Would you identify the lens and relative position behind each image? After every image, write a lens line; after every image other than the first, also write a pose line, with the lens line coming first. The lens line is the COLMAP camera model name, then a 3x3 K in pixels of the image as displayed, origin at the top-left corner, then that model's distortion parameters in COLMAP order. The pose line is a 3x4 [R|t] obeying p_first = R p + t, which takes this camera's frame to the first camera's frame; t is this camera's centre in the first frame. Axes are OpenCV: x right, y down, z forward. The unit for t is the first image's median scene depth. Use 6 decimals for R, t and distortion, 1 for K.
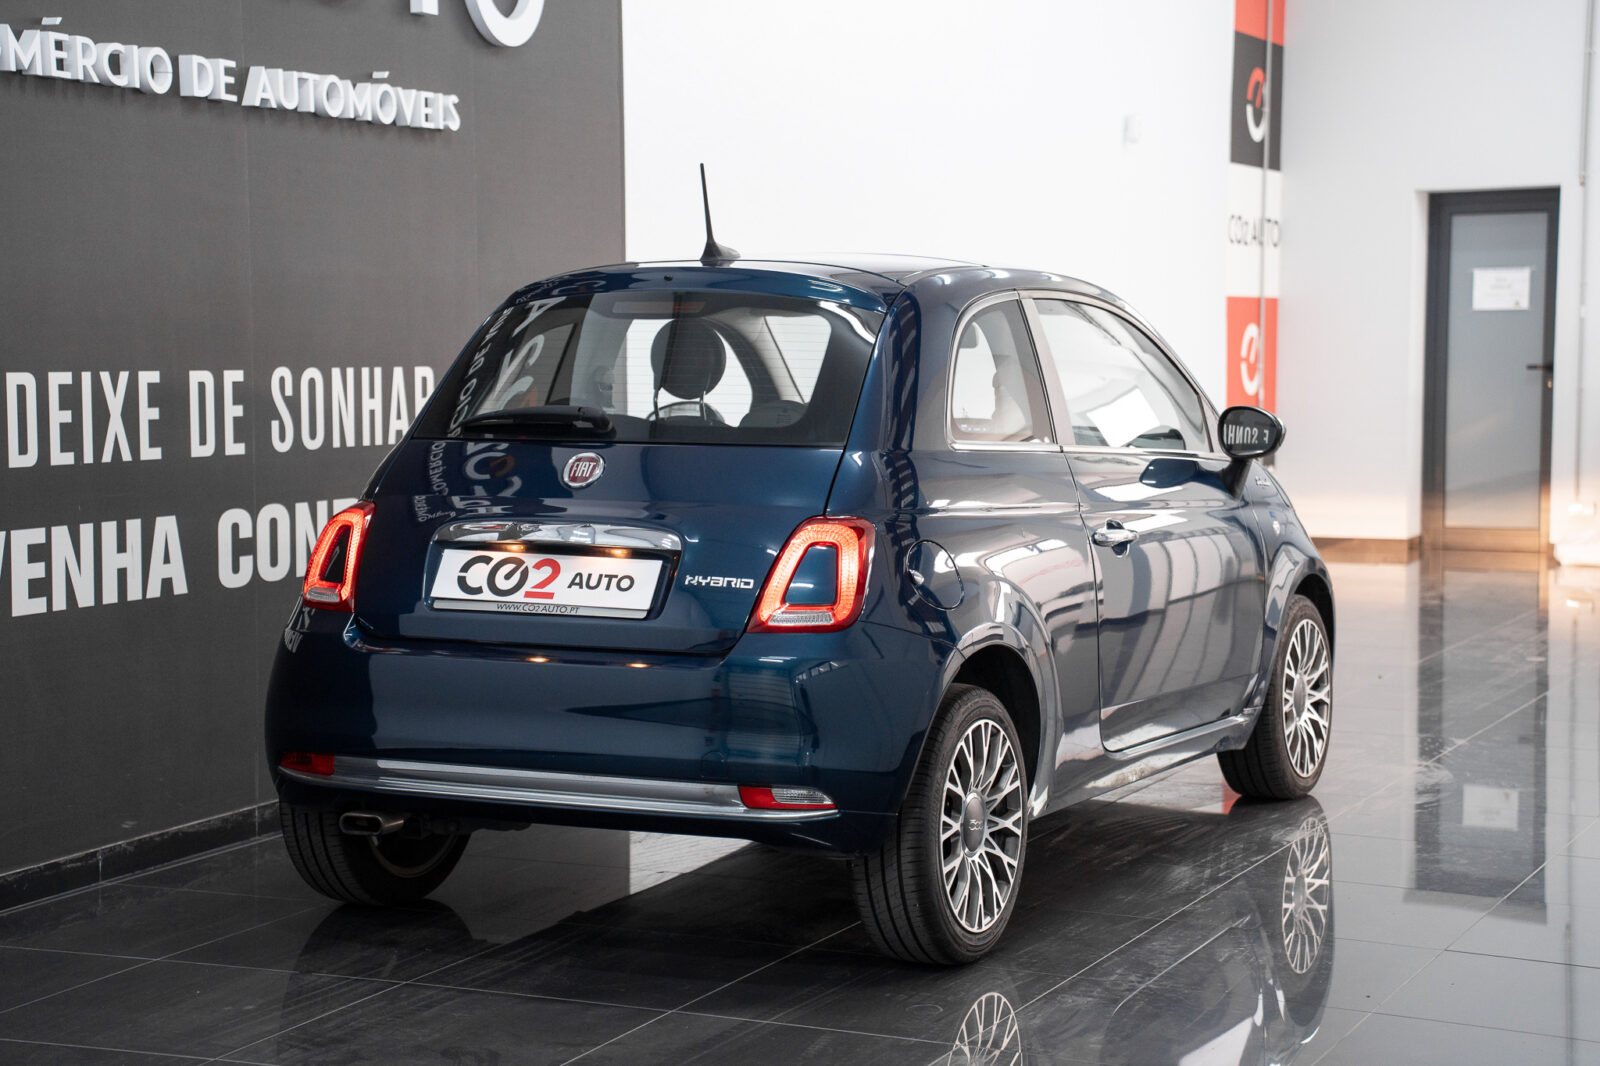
lens RADIAL K [[2648.0, 0, 783.9], [0, 2648.0, 543.4], [0, 0, 1]] dist [0.356189, 0.000000]
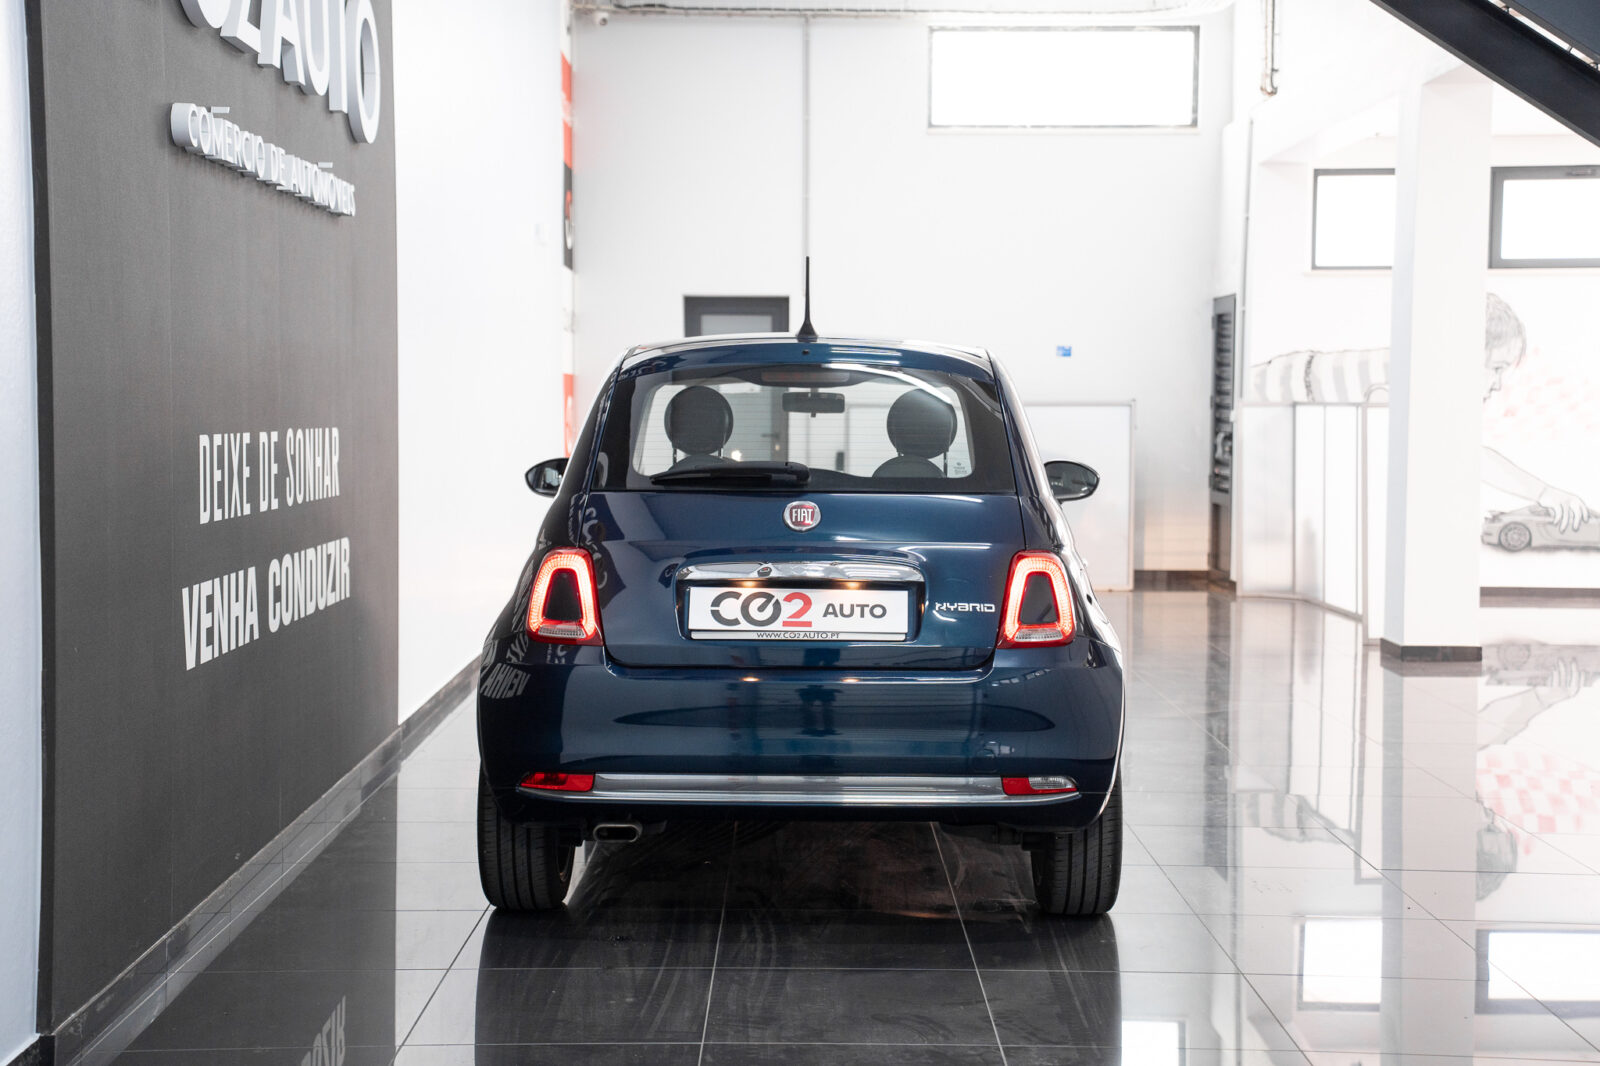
lens RADIAL K [[2223.8, 0, 680.3], [0, 2223.8, 528.3], [0, 0, 1]] dist [0.284044, 0.000000]
pose [[0.900651, -0.017243, 0.434201, -0.553444], [0.026575, 0.999528, -0.015431, -0.008594], [-0.433730, 0.025437, 0.900684, 0.140618]]
